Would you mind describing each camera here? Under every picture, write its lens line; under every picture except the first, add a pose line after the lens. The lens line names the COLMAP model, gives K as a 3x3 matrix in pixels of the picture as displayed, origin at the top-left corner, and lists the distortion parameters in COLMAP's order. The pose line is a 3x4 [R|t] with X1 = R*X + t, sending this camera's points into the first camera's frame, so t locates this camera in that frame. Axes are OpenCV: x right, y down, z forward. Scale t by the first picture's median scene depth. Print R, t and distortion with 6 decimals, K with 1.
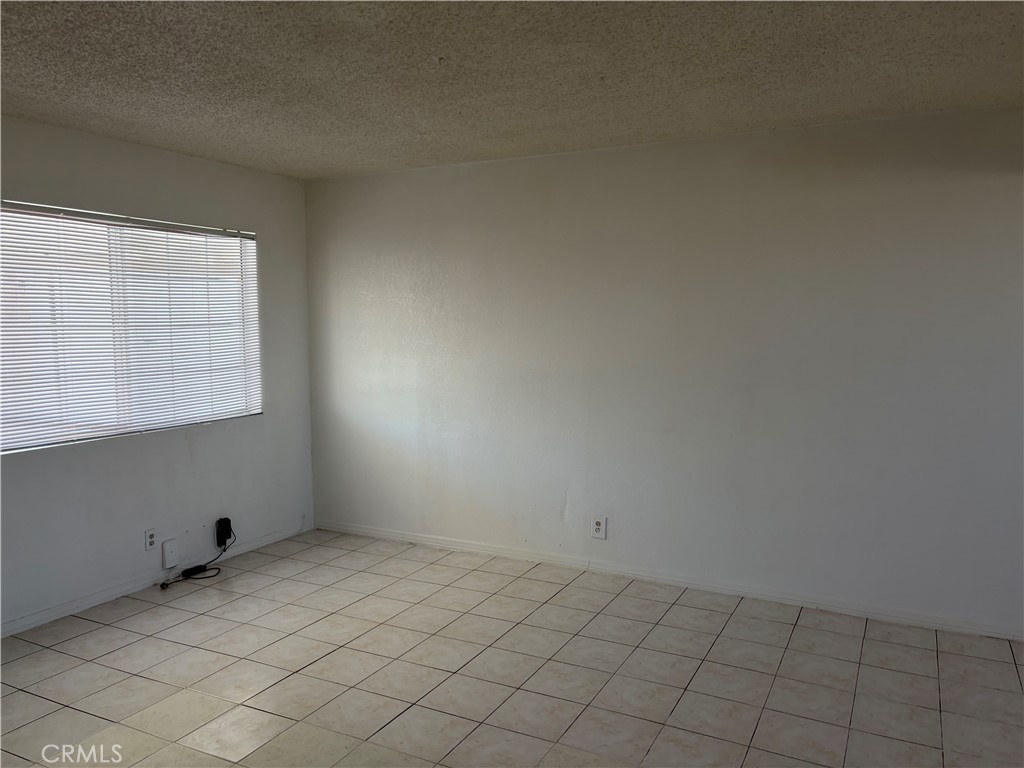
lens RADIAL K [[779.7, 0, 510.1], [0, 779.7, 382.1], [0, 0, 1]] dist [0.045099, -0.037002]
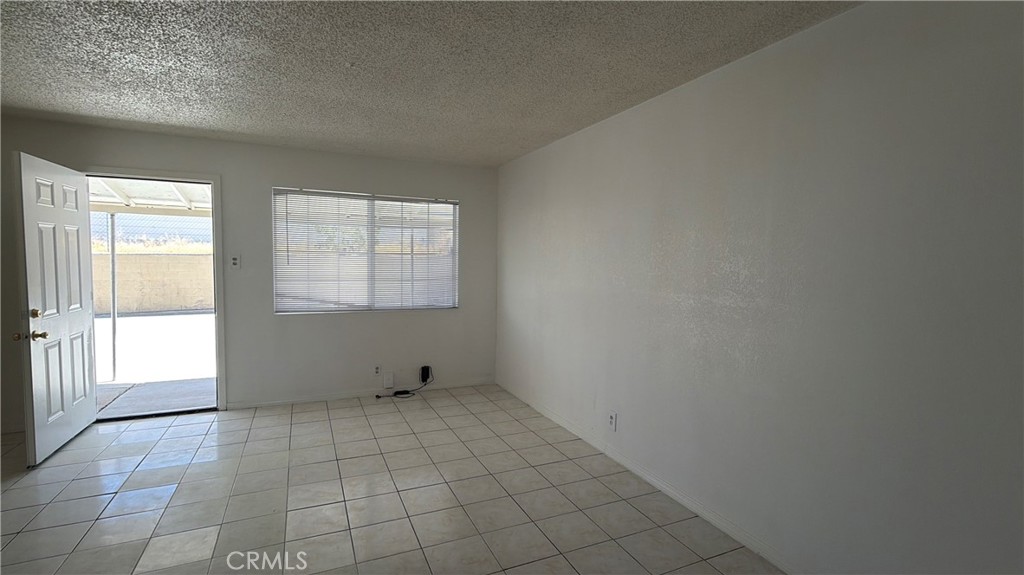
lens RADIAL K [[467.8, 0, 511.8], [0, 467.8, 289.6], [0, 0, 1]] dist [0.008119, -0.001218]
pose [[0.783894, 0.054031, -0.618540, 0.434078], [-0.068411, 0.997657, 0.000448, -0.008553], [0.617115, 0.041964, 0.785753, 0.317146]]
